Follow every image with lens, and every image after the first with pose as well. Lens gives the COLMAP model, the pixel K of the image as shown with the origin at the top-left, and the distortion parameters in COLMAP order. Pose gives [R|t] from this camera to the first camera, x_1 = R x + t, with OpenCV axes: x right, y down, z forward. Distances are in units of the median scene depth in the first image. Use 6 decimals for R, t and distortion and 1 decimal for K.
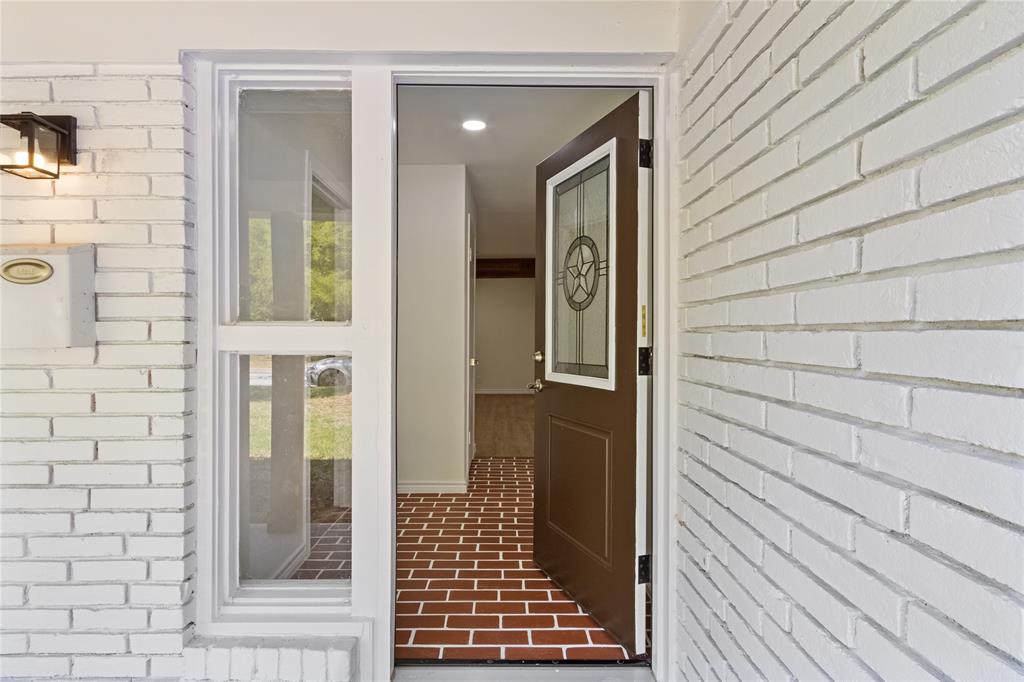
lens RADIAL K [[558.3, 0, 512.3], [0, 558.3, 337.5], [0, 0, 1]] dist [0.004095, 0.002416]
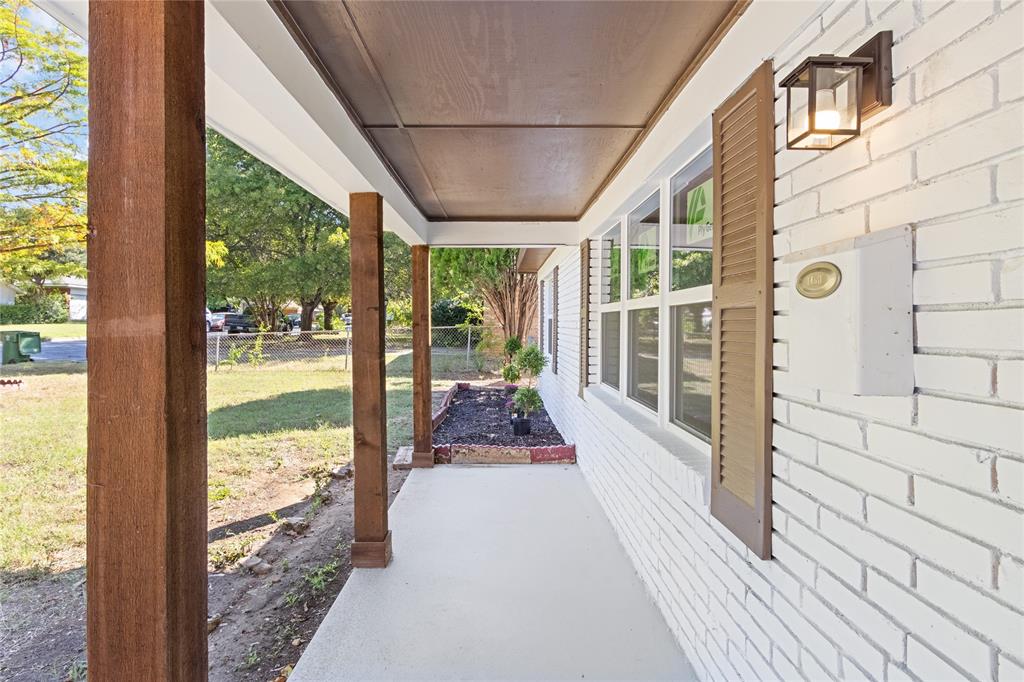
lens RADIAL K [[558.3, 0, 516.4], [0, 558.3, 311.9], [0, 0, 1]] dist [0.004095, 0.002416]
pose [[0.017066, -0.015065, -0.999741, -0.155866], [-0.008459, 0.999849, -0.015211, -0.060032], [0.999819, 0.008717, 0.016936, 0.567587]]
